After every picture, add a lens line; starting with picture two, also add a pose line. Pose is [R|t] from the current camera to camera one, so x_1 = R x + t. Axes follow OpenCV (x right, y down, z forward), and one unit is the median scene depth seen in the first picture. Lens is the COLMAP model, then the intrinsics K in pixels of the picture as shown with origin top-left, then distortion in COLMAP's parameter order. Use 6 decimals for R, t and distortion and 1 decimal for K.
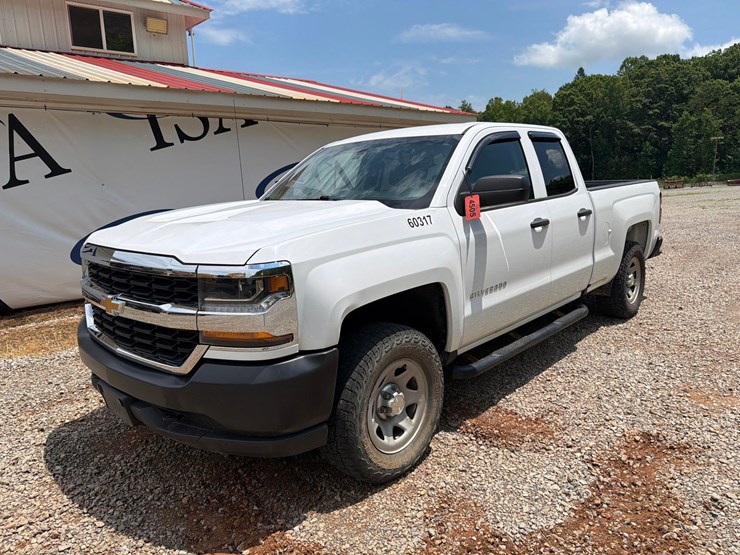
lens RADIAL K [[525.7, 0, 369.1], [0, 525.7, 276.8], [0, 0, 1]] dist [0.021100, -0.032912]
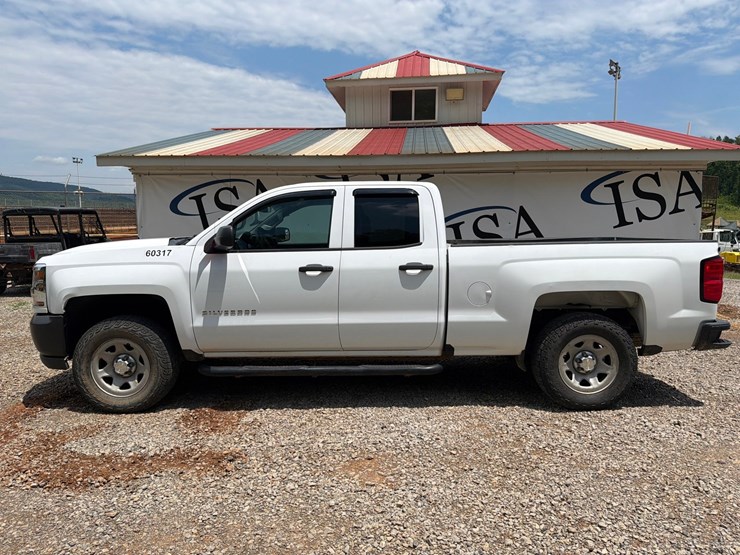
lens RADIAL K [[525.7, 0, 372.7], [0, 525.7, 279.0], [0, 0, 1]] dist [0.021100, -0.032912]
pose [[0.678007, 0.104927, -0.727528, 1.177103], [-0.157533, 0.987504, -0.004389, -0.089788], [0.717976, 0.117586, 0.686064, 0.299115]]
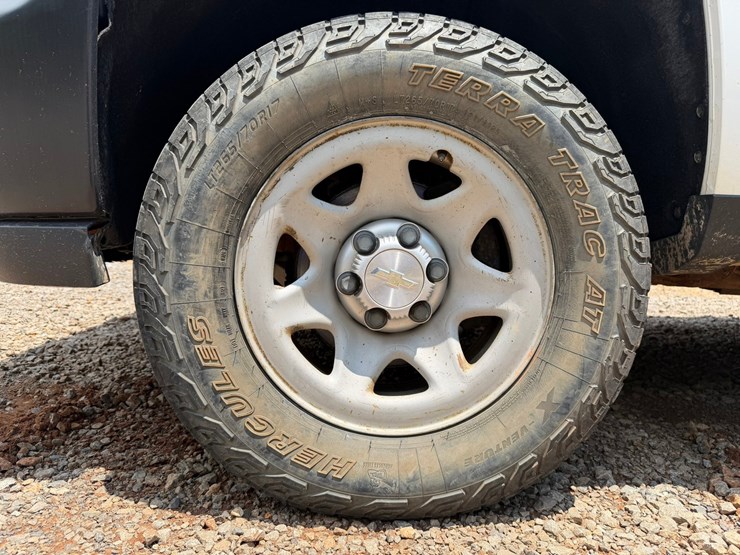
lens RADIAL K [[525.7, 0, 363.7], [0, 525.7, 290.3], [0, 0, 1]] dist [0.021100, -0.032912]
pose [[0.693833, 0.136268, -0.707126, 0.178252], [-0.185863, 0.982551, 0.006976, 0.175536], [0.695738, 0.126589, 0.707053, 0.543602]]
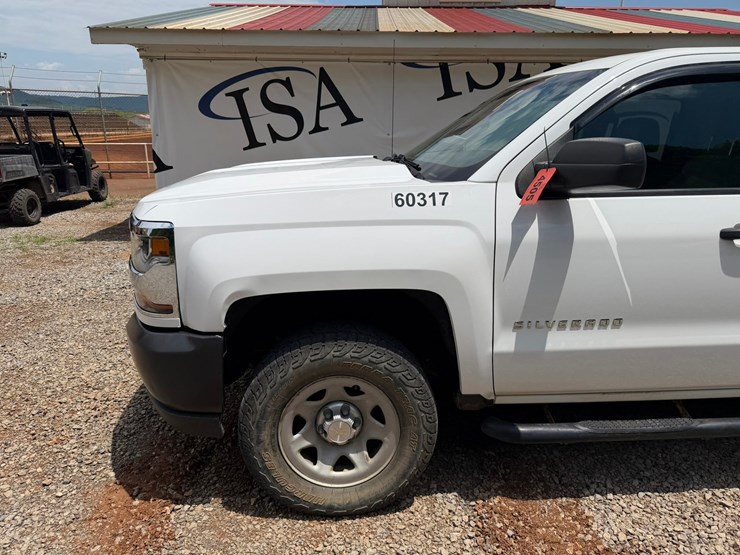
lens RADIAL K [[525.7, 0, 363.5], [0, 525.7, 282.2], [0, 0, 1]] dist [0.021100, -0.032912]
pose [[0.727646, 0.221844, -0.649088, 0.375463], [-0.160178, 0.975050, 0.153686, -0.067762], [0.666988, -0.007859, 0.745027, 0.311417]]
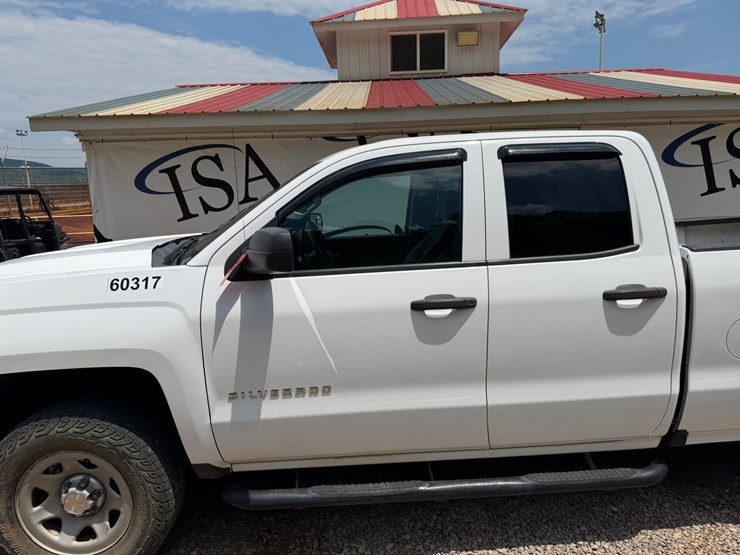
lens RADIAL K [[525.7, 0, 368.0], [0, 525.7, 283.4], [0, 0, 1]] dist [0.021100, -0.032912]
pose [[0.720458, 0.128602, -0.681471, 0.630591], [-0.125169, 0.990631, 0.054615, -0.138998], [0.682110, 0.045952, 0.729805, 0.485759]]
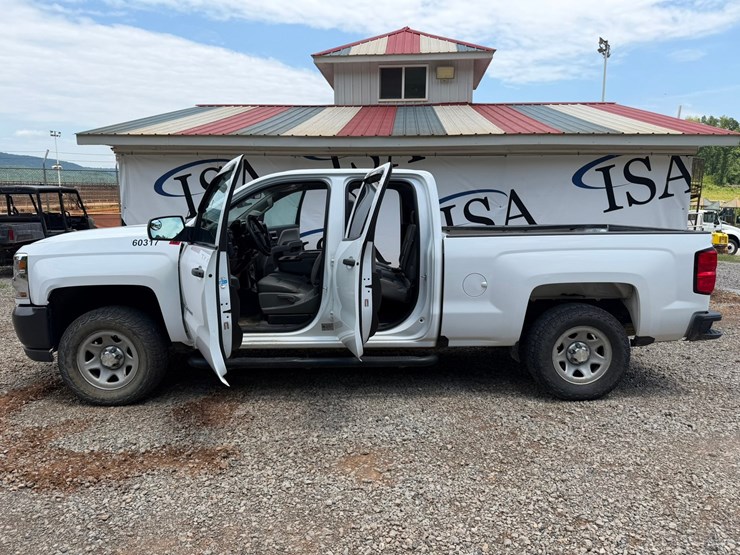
lens RADIAL K [[525.7, 0, 375.4], [0, 525.7, 280.3], [0, 0, 1]] dist [0.021100, -0.032912]
pose [[0.699686, 0.138937, -0.700810, 1.148912], [-0.160630, 0.986387, 0.035181, -0.114065], [0.696159, 0.087956, 0.712480, 0.298188]]
